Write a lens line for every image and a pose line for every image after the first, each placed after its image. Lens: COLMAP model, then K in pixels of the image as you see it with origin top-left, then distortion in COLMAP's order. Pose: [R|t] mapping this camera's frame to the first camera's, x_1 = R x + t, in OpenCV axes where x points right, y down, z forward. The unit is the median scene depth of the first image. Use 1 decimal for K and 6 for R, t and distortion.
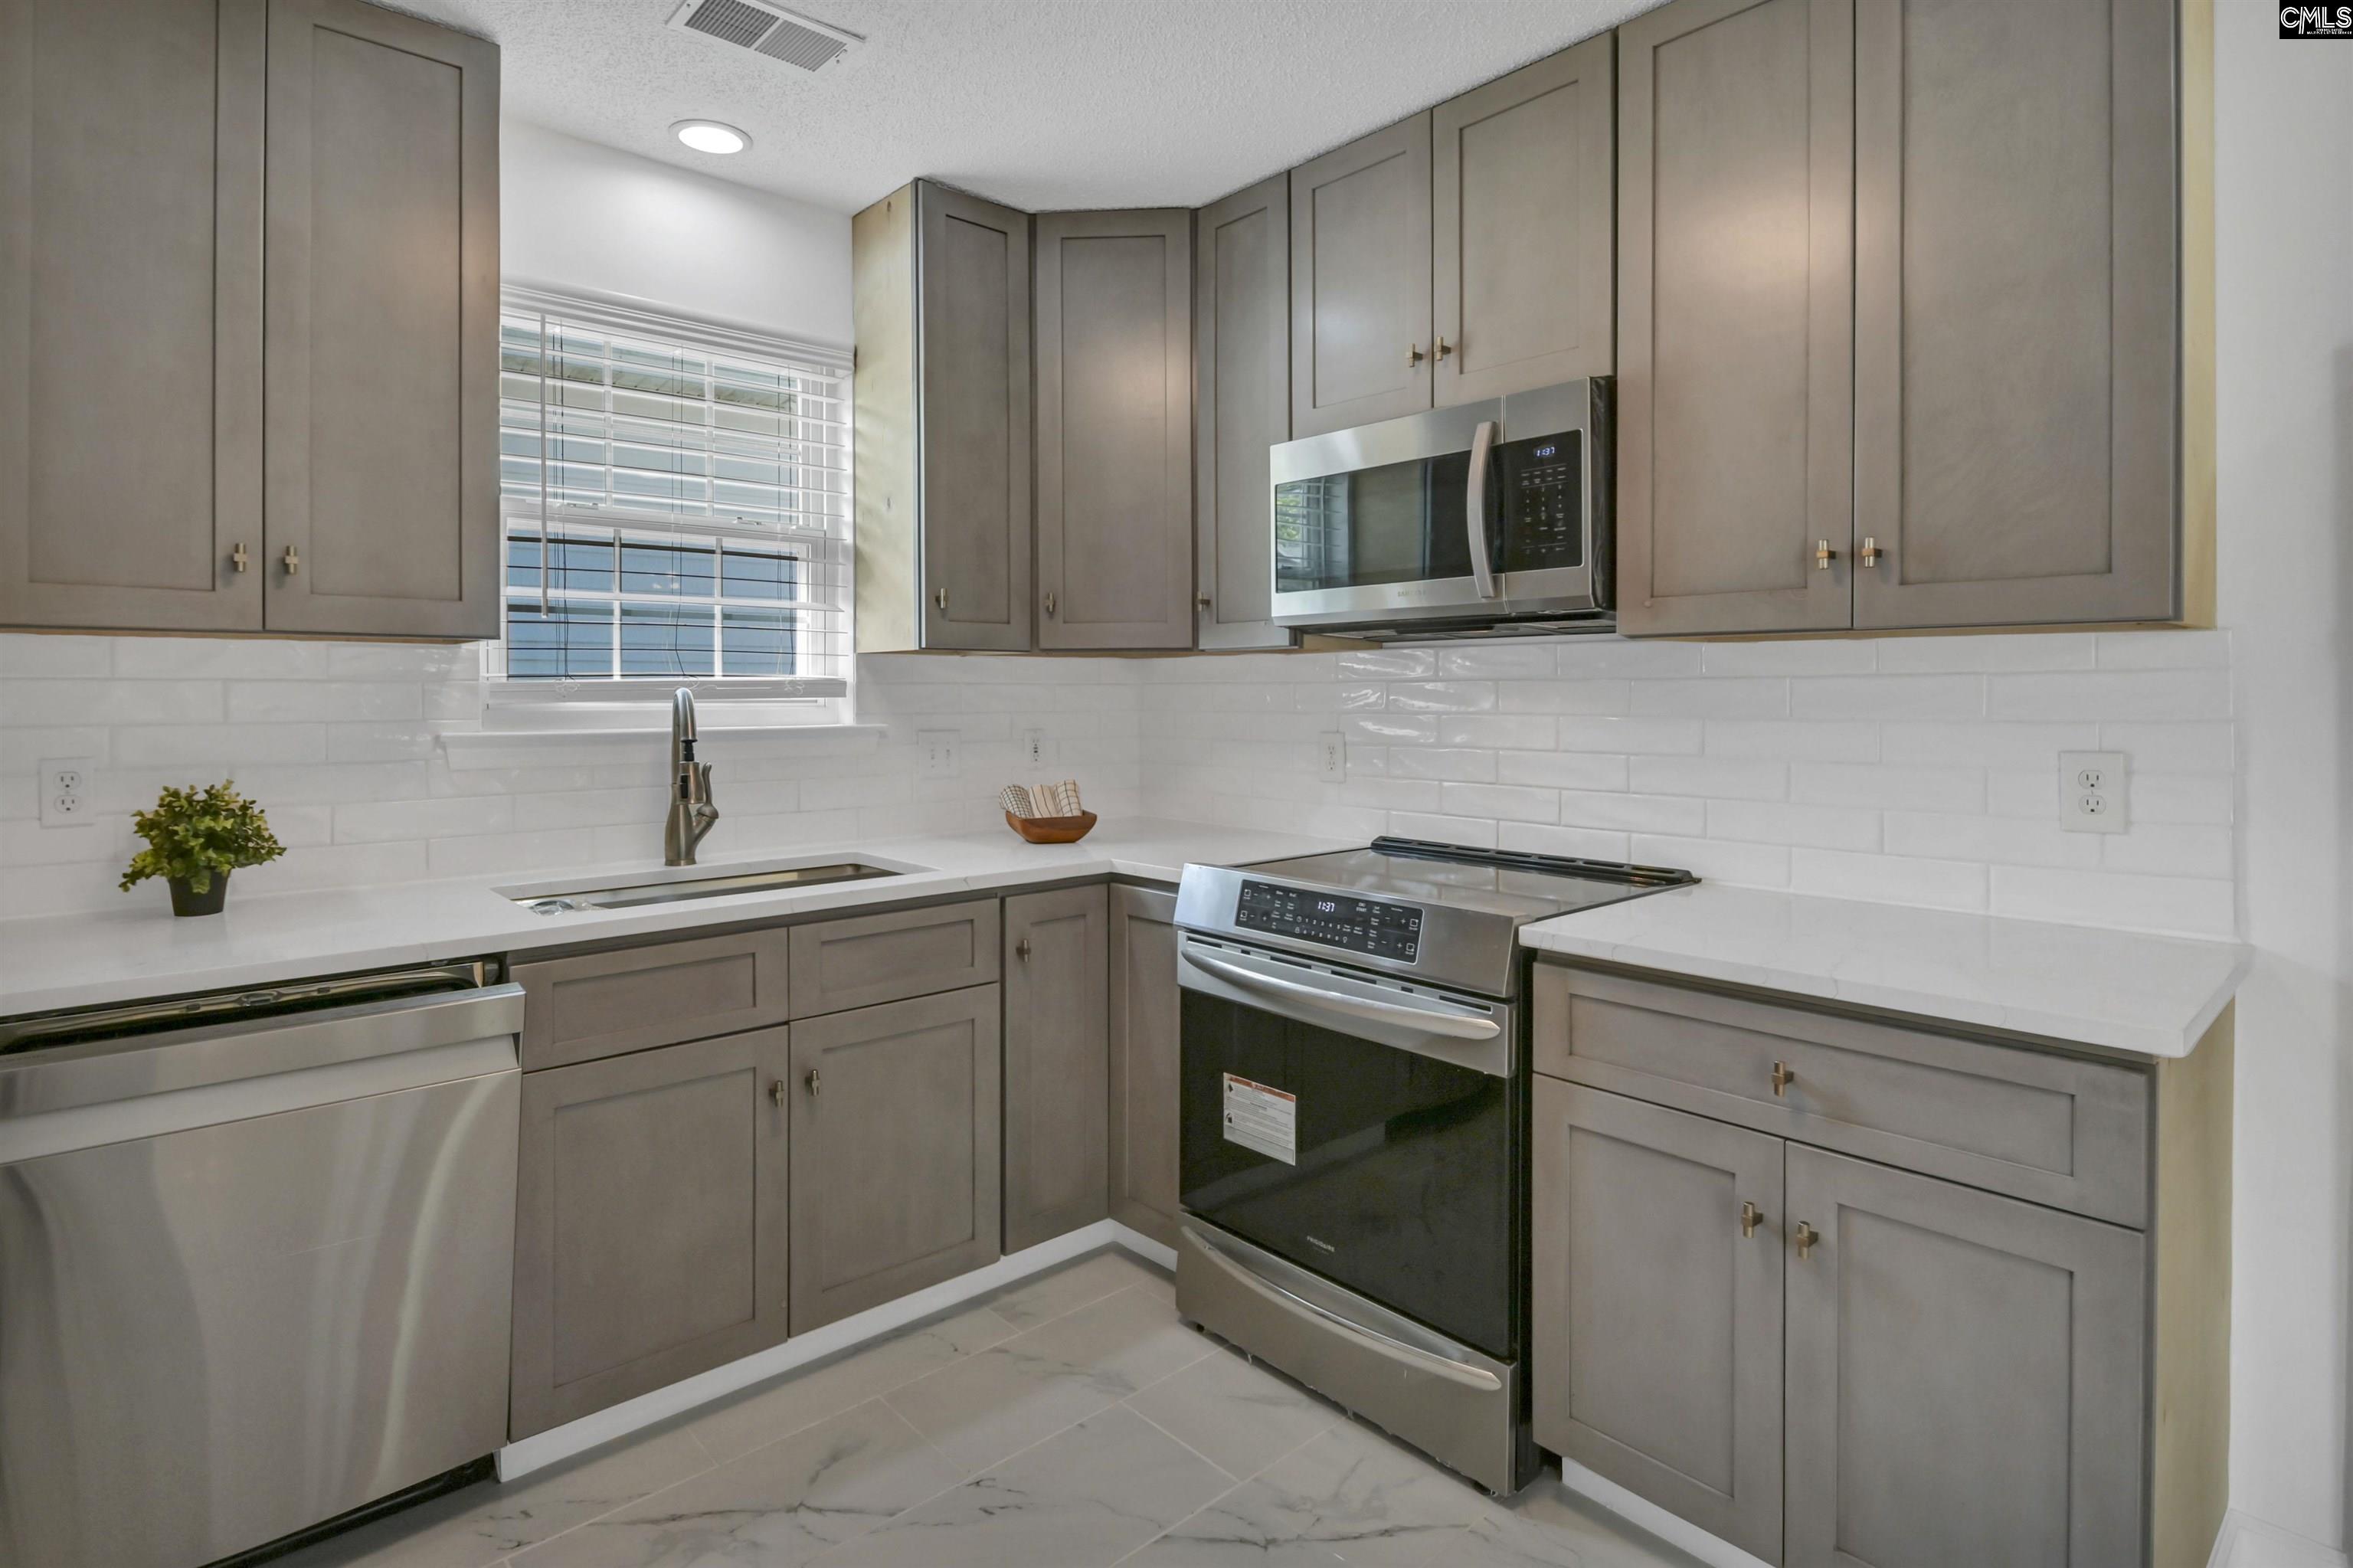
lens RADIAL K [[1164.5, 0, 1153.5], [0, 1164.5, 713.3], [0, 0, 1]] dist [-0.034976, -0.000602]
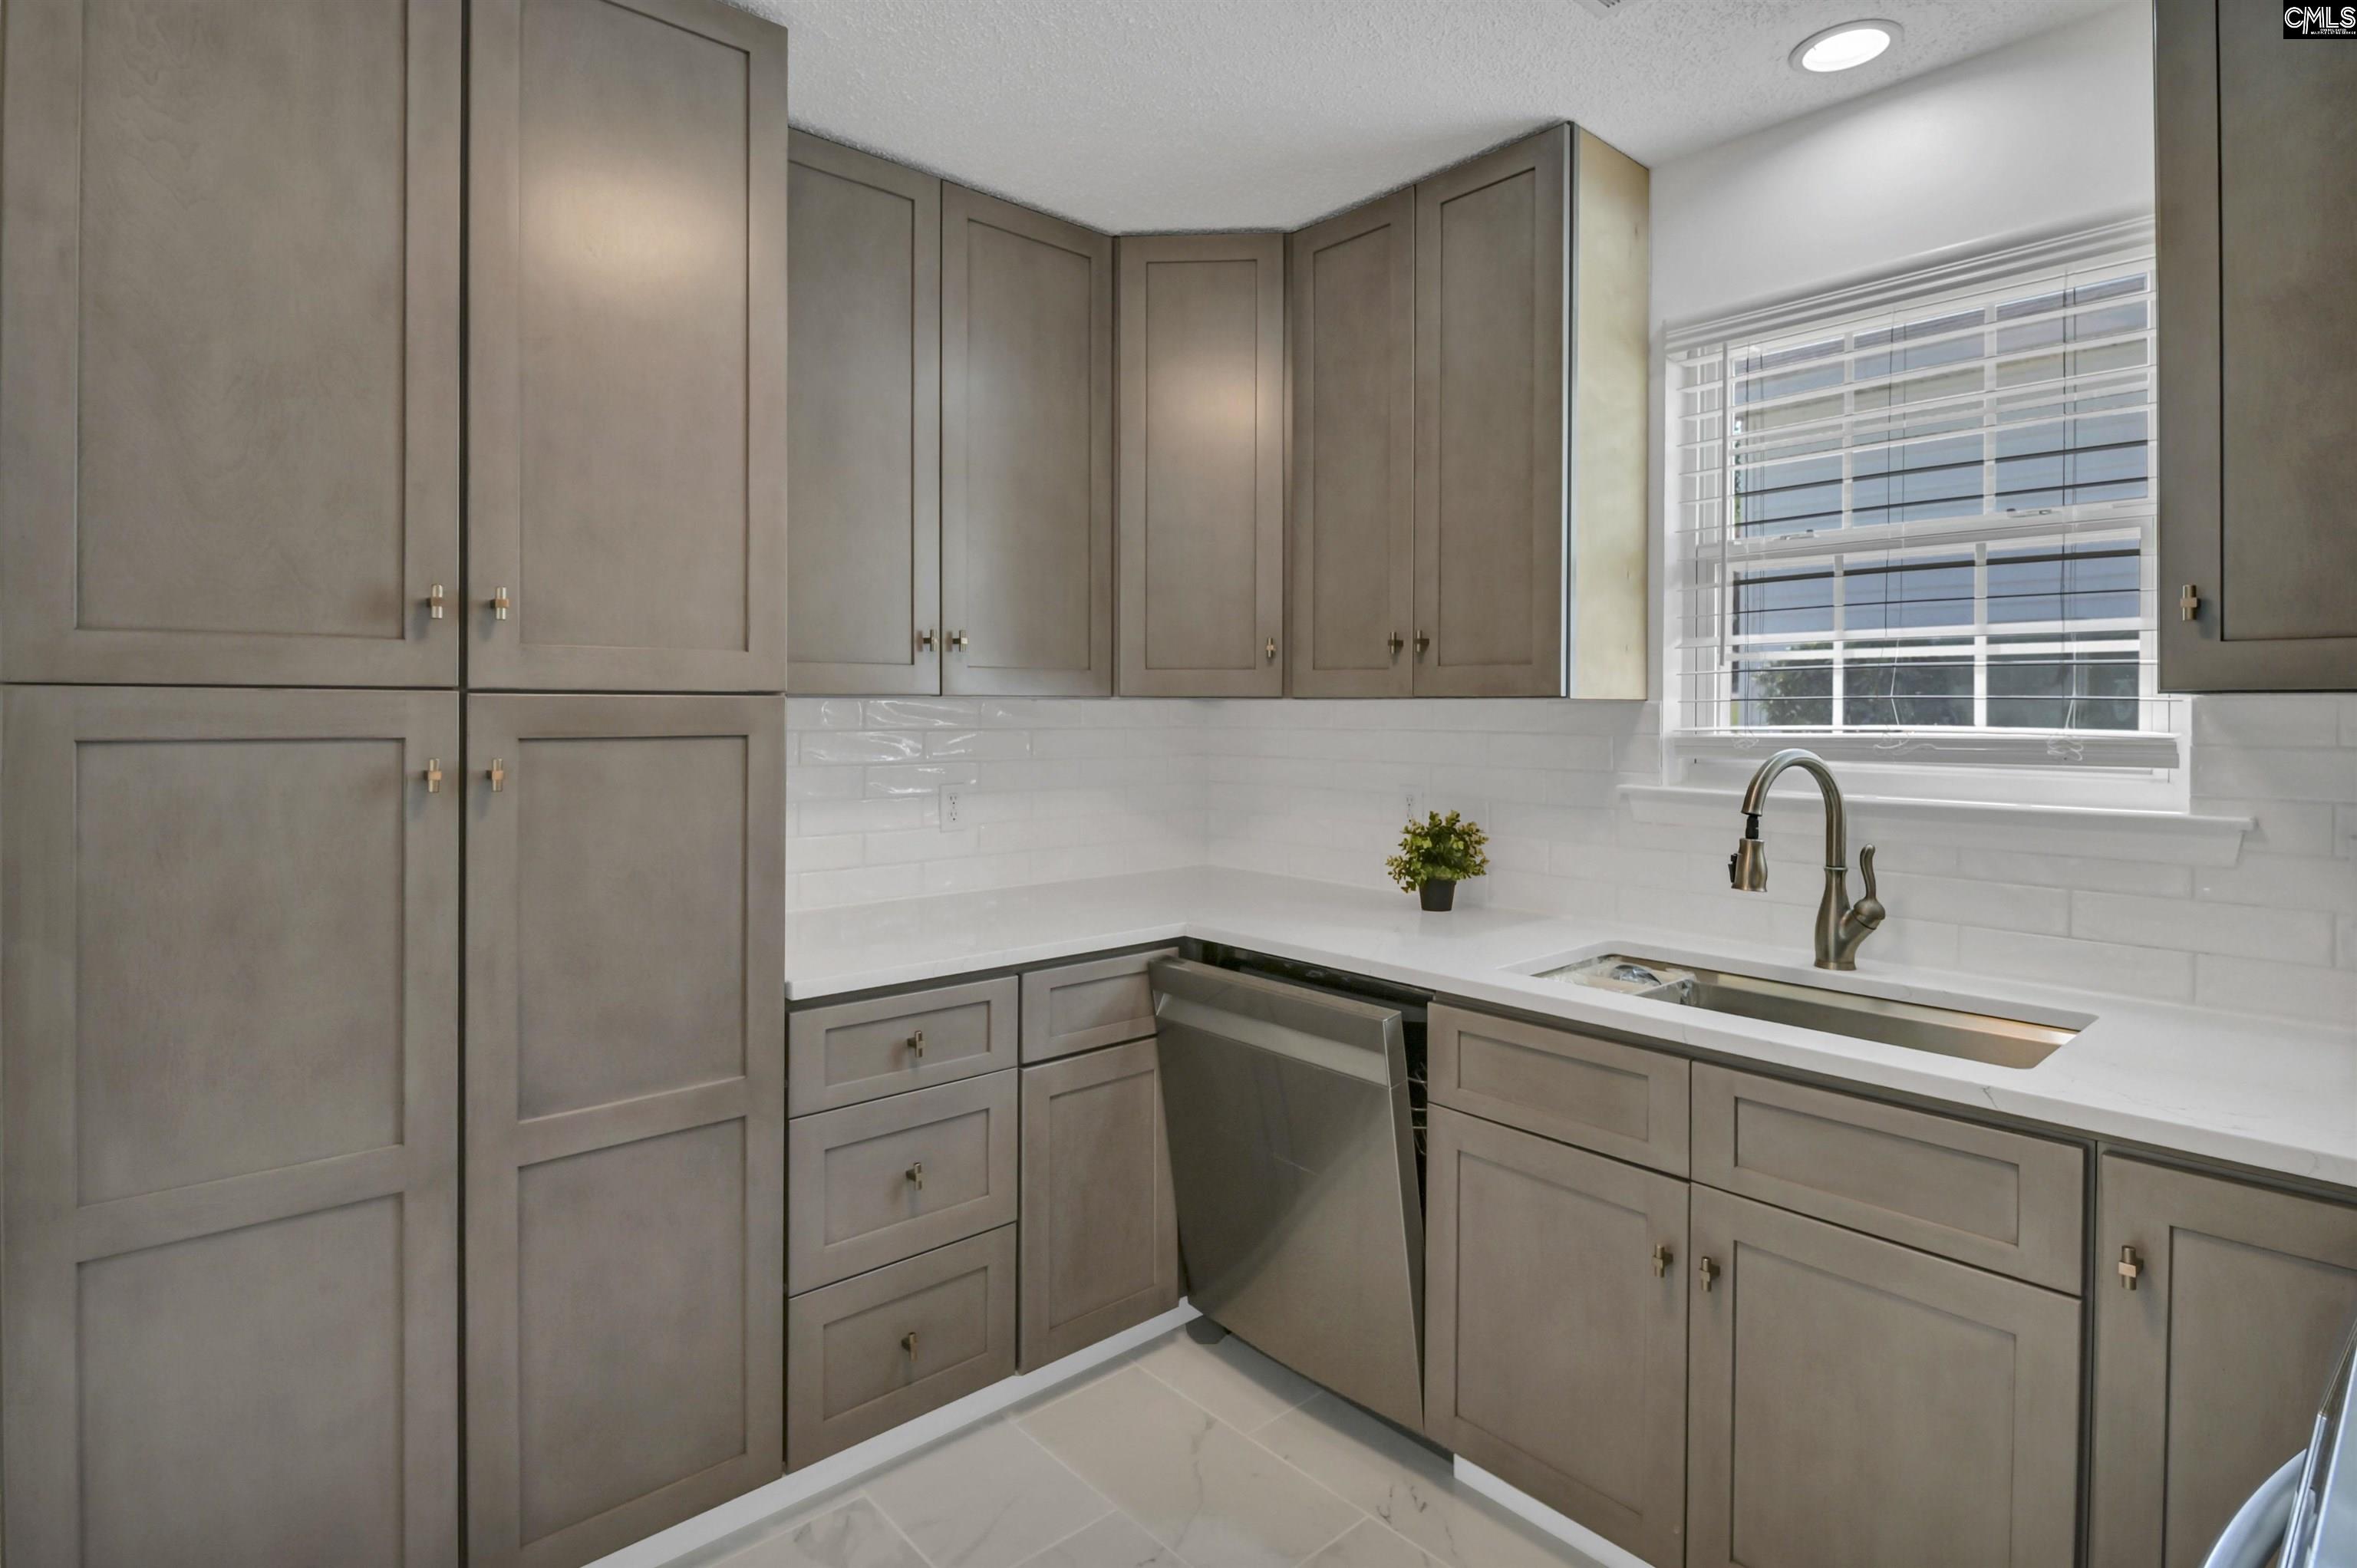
lens RADIAL K [[1166.3, 0, 1155.4], [0, 1166.3, 713.2], [0, 0, 1]] dist [-0.034976, -0.000602]
pose [[-0.022581, 0.002438, -0.999742, 0.467091], [-0.022629, 0.999740, 0.002949, -0.043885], [0.999489, 0.022690, -0.022520, 0.642401]]
